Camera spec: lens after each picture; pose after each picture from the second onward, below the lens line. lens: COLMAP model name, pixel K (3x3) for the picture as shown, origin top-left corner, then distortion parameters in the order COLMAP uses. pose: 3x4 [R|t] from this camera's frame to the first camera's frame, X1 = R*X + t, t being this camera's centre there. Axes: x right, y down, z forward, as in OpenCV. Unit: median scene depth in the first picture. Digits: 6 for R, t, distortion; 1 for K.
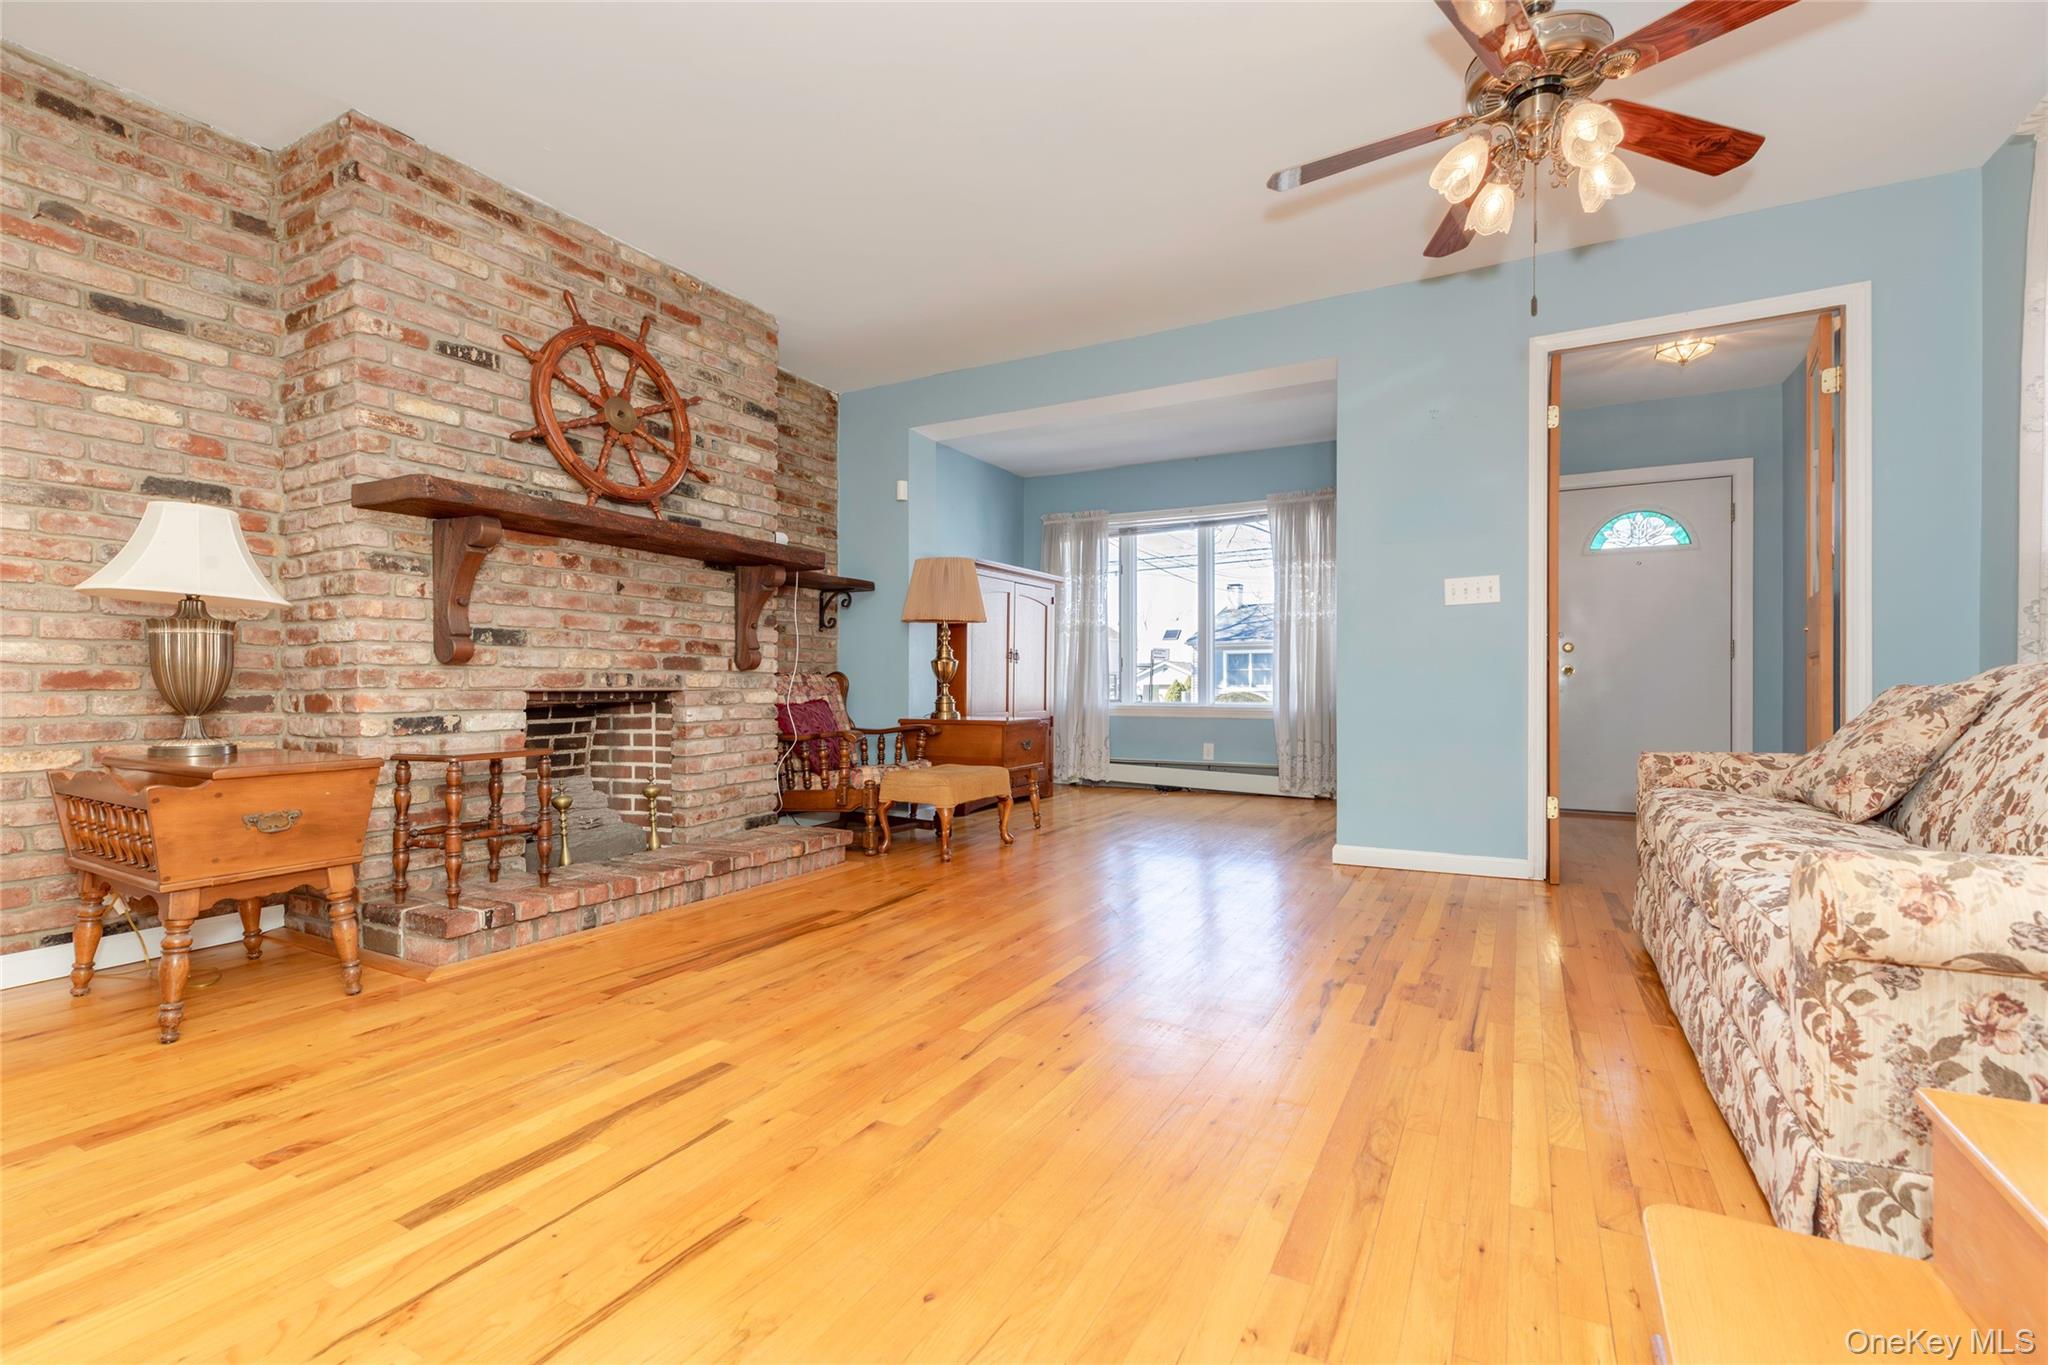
lens RADIAL K [[913.3, 0, 1017.3], [0, 913.3, 694.4], [0, 0, 1]] dist [-0.000082, 0.000392]
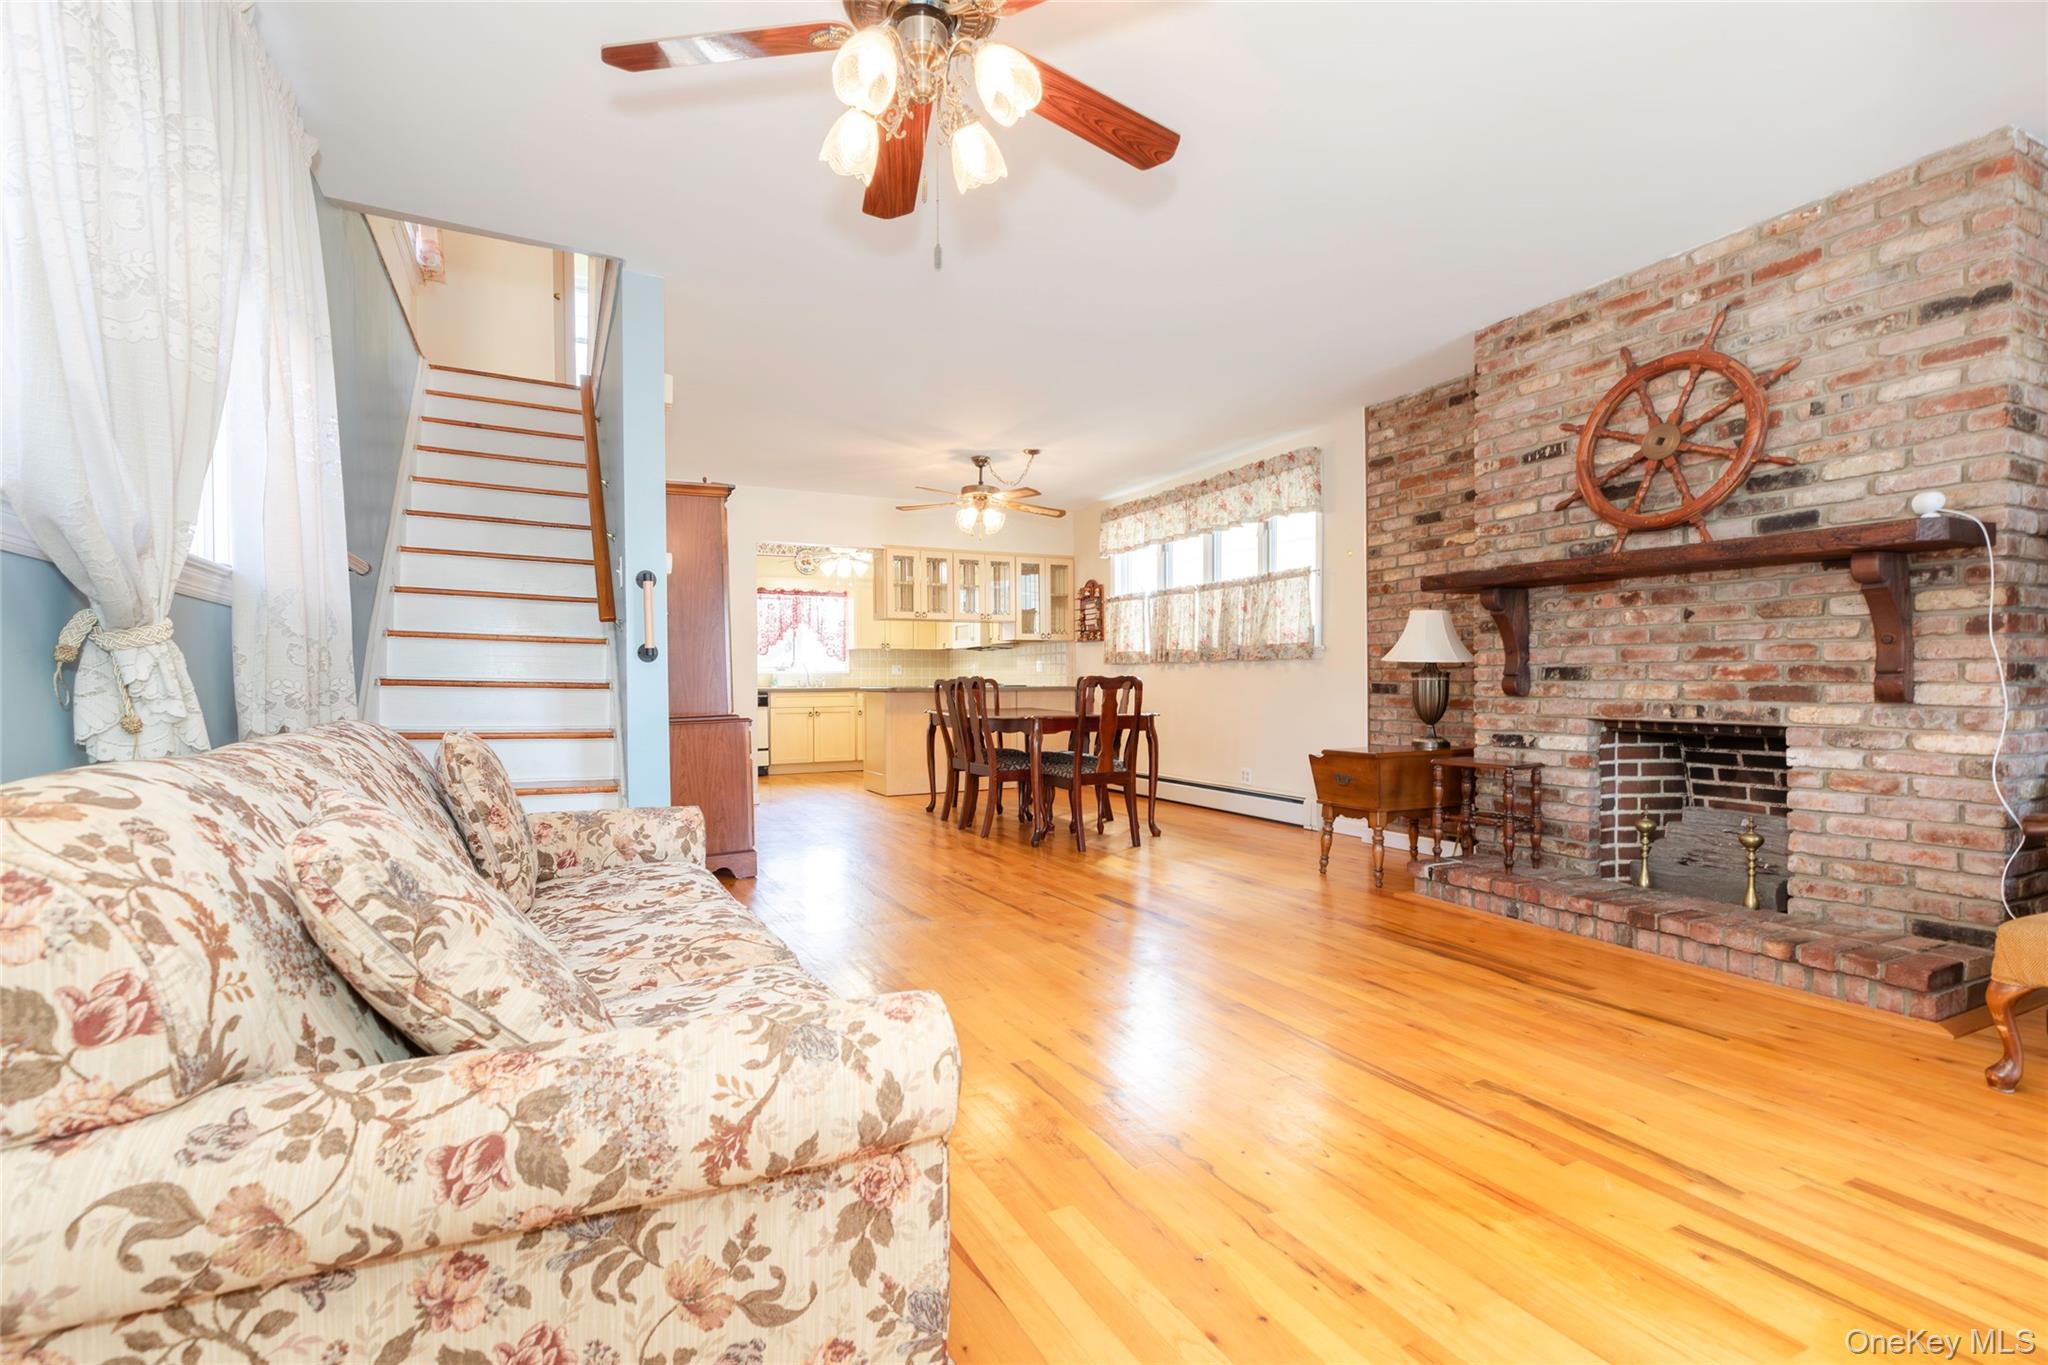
lens RADIAL K [[977.6, 0, 1022.7], [0, 977.6, 695.7], [0, 0, 1]] dist [-0.002123, -0.000305]
pose [[-0.578819, 0.017004, -0.815279, 0.861968], [-0.002468, 0.999741, 0.022603, -0.057926], [0.815452, 0.015095, -0.578627, 1.103429]]
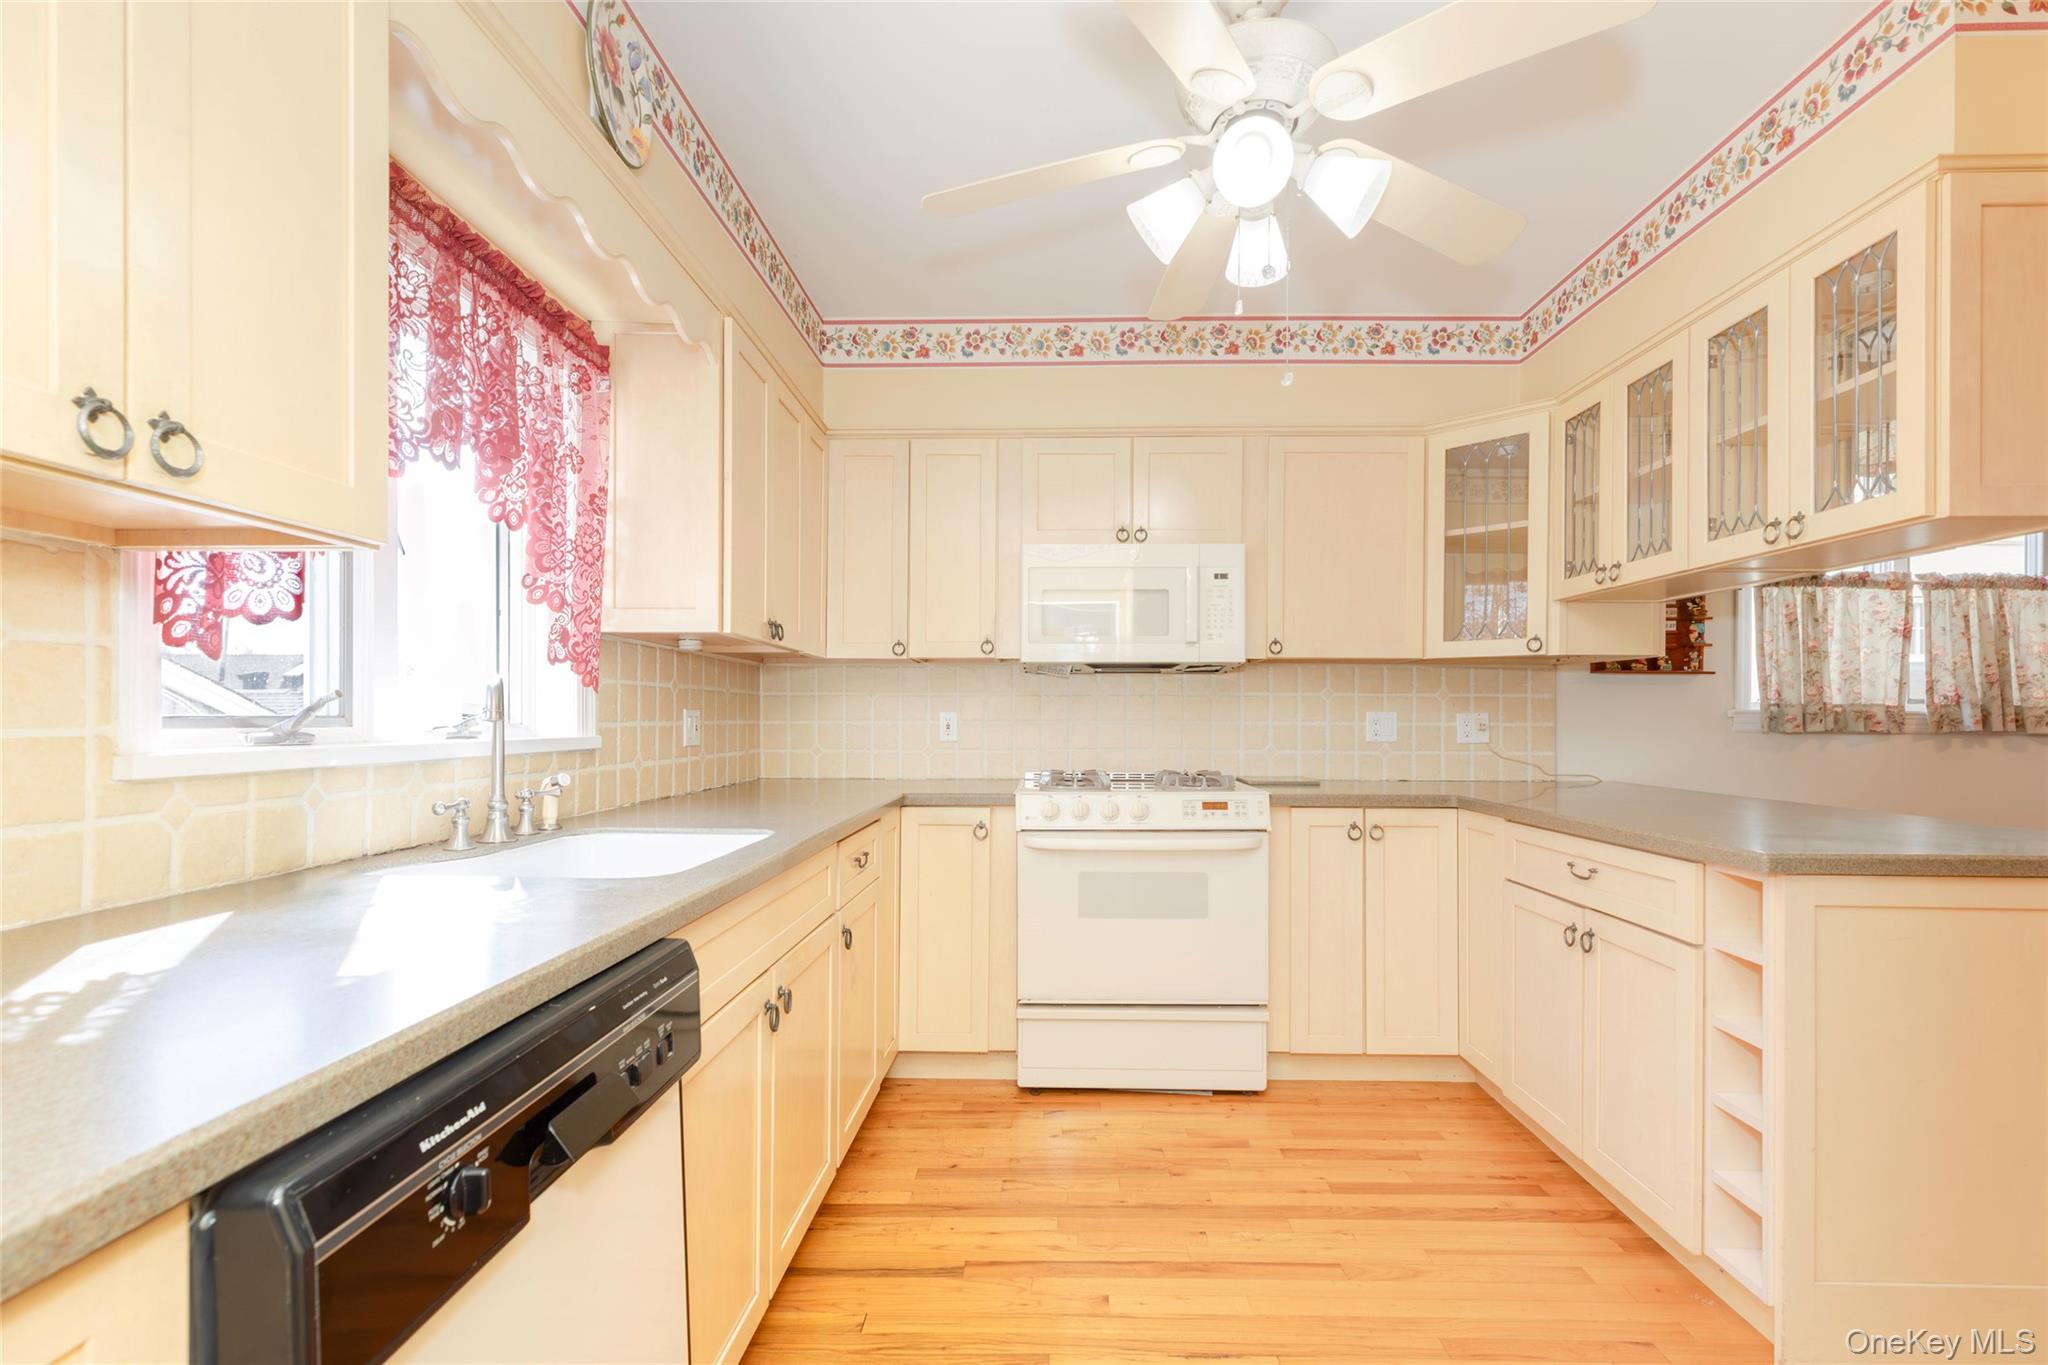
lens RADIAL K [[949.4, 0, 1026.6], [0, 949.4, 723.5], [0, 0, 1]] dist [0.016576, -0.013624]
pose [[0.477485, 0.010133, -0.878581, -0.766168], [-0.012921, 0.999906, 0.004510, -0.082685], [0.878545, 0.009199, 0.477571, -1.328820]]
